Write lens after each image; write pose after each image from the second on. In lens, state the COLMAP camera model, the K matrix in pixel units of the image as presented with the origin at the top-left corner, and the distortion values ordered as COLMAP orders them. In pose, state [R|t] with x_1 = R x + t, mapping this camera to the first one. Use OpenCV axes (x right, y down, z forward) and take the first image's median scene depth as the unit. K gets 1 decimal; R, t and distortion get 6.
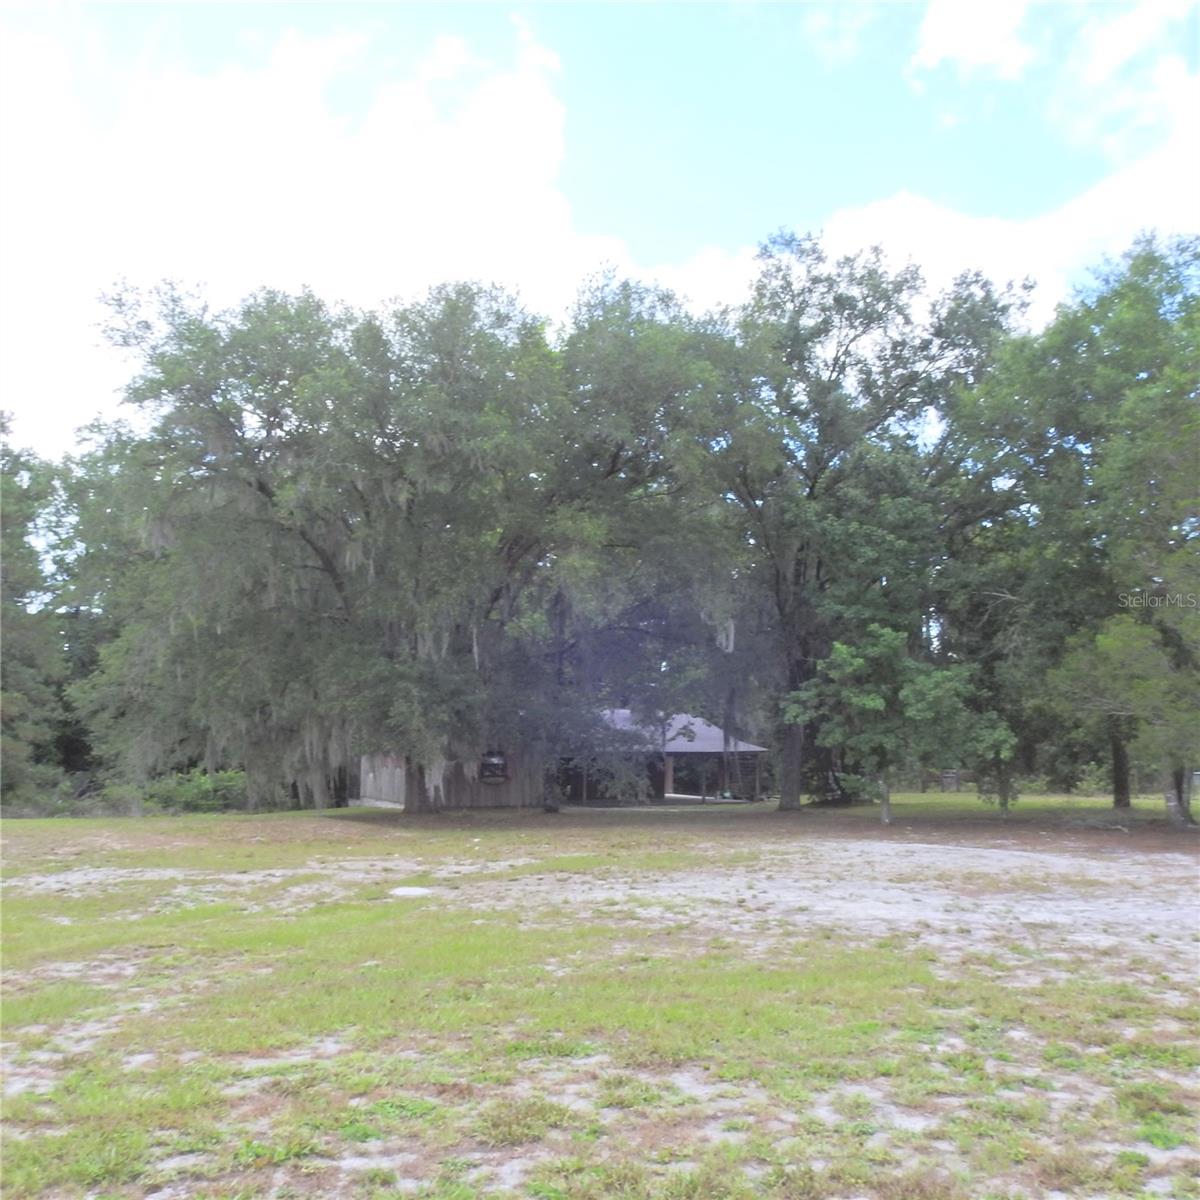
lens RADIAL K [[1153.3, 0, 598.9], [0, 1153.3, 608.3], [0, 0, 1]] dist [0.000959, 0.000000]
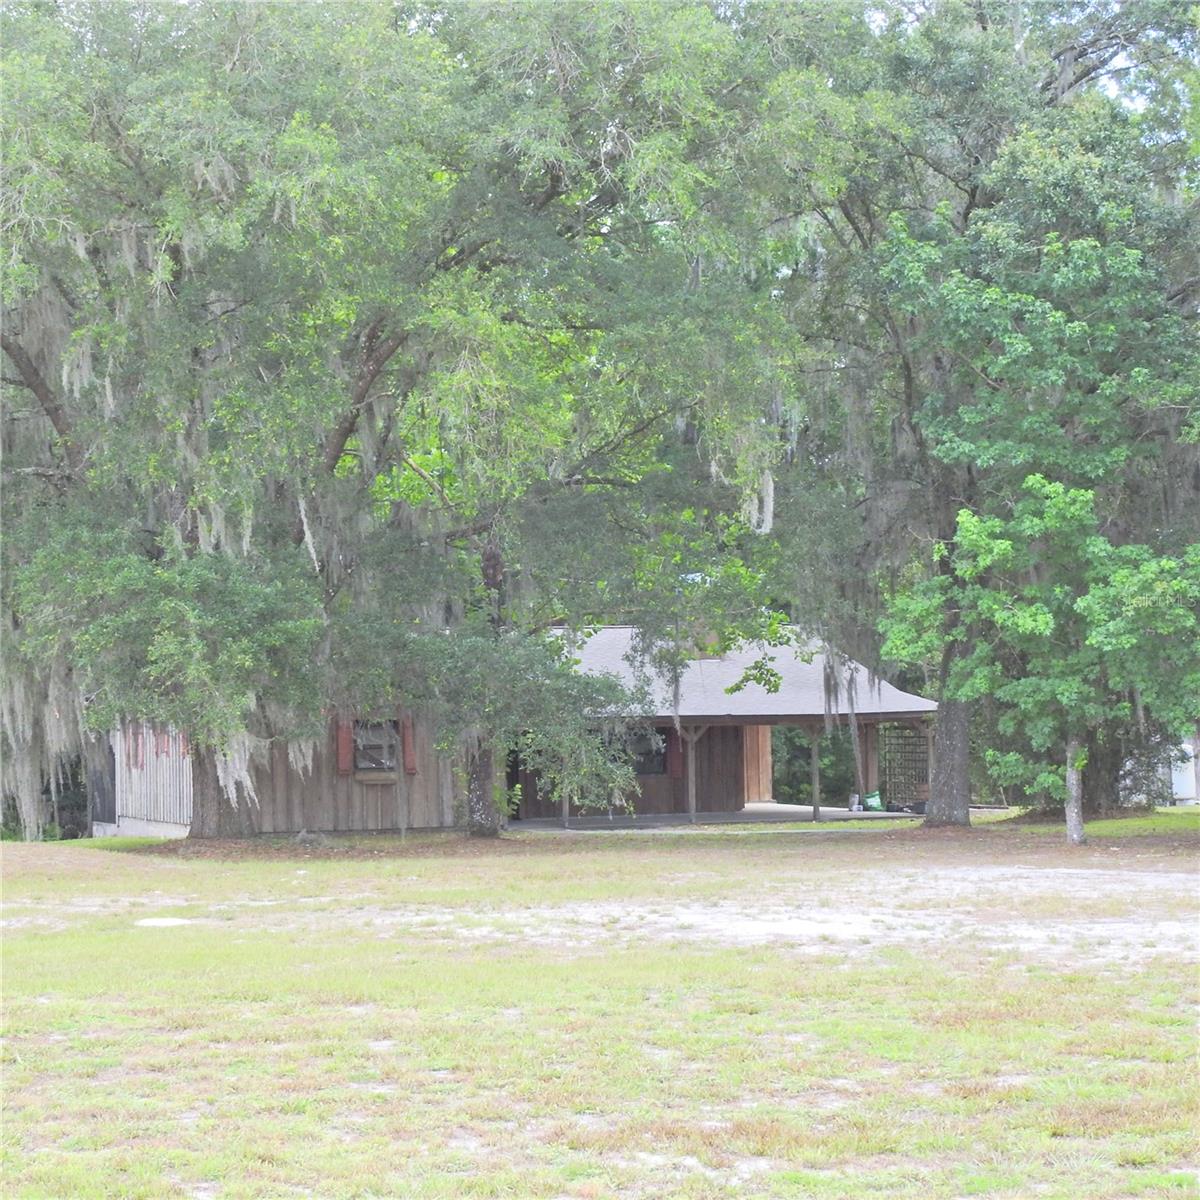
lens RADIAL K [[3146.9, 0, 599.0], [0, 3146.9, 598.3], [0, 0, 1]] dist [0.075678, 0.000000]
pose [[0.998247, -0.016997, -0.056685, 0.117072], [0.021822, 0.996089, 0.085619, -0.059485], [0.055008, -0.086706, 0.994714, -0.480806]]
